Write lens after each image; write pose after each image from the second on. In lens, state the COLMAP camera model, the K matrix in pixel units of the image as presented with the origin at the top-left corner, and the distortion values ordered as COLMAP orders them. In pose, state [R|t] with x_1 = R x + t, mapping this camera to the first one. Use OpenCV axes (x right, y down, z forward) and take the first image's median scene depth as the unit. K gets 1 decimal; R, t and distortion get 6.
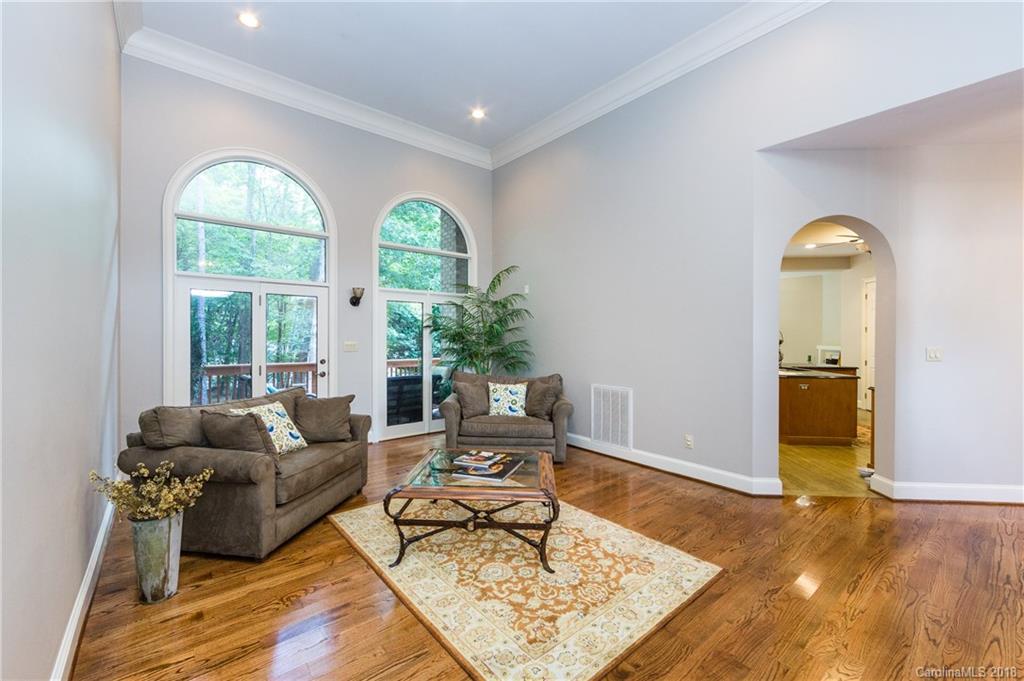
lens RADIAL K [[420.4, 0, 513.6], [0, 420.4, 342.5], [0, 0, 1]] dist [-0.002077, -0.000187]
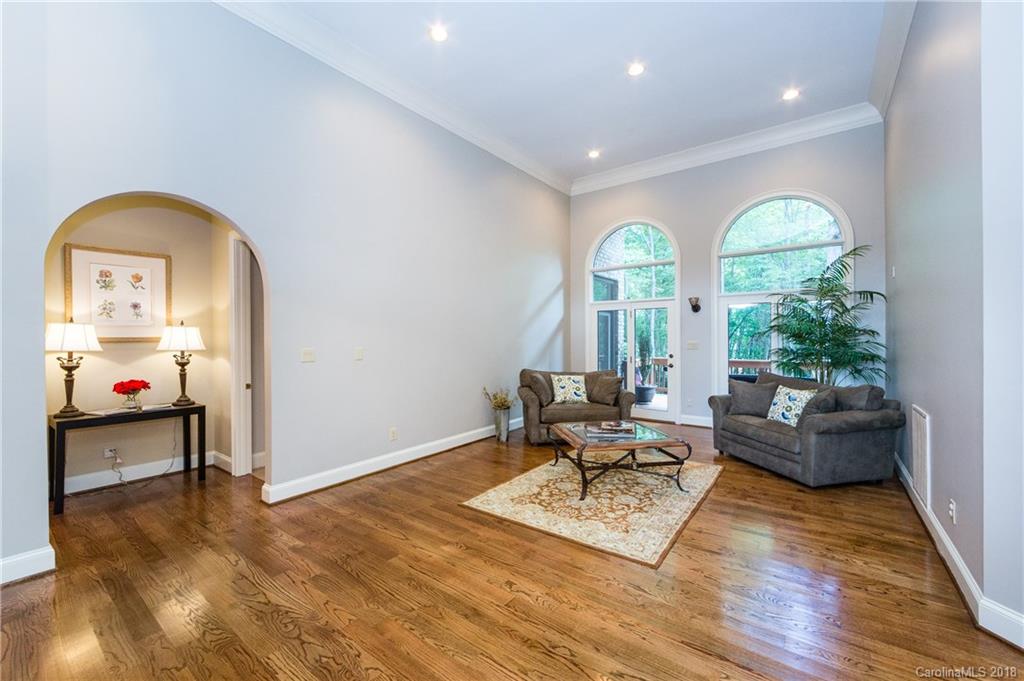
lens RADIAL K [[405.2, 0, 511.8], [0, 405.2, 339.5], [0, 0, 1]] dist [-0.000467, 0.000412]
pose [[0.231379, -0.001045, -0.972863, 1.086931], [-0.004531, 0.999987, -0.002152, -0.002864], [0.972853, 0.004906, 0.231371, 0.342430]]
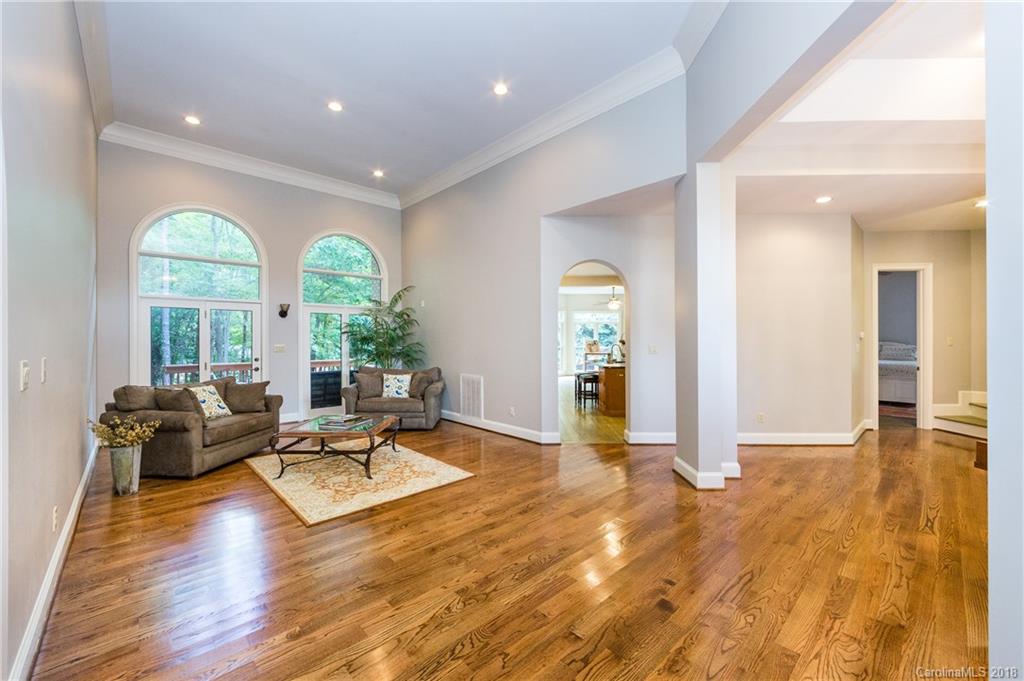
lens RADIAL K [[405.2, 0, 511.8], [0, 405.2, 339.5], [0, 0, 1]] dist [-0.000467, 0.000412]
pose [[0.998104, -0.007338, 0.061116, 0.438182], [0.008076, 0.999897, -0.011838, 0.005727], [-0.061023, 0.012309, 0.998060, -0.526526]]
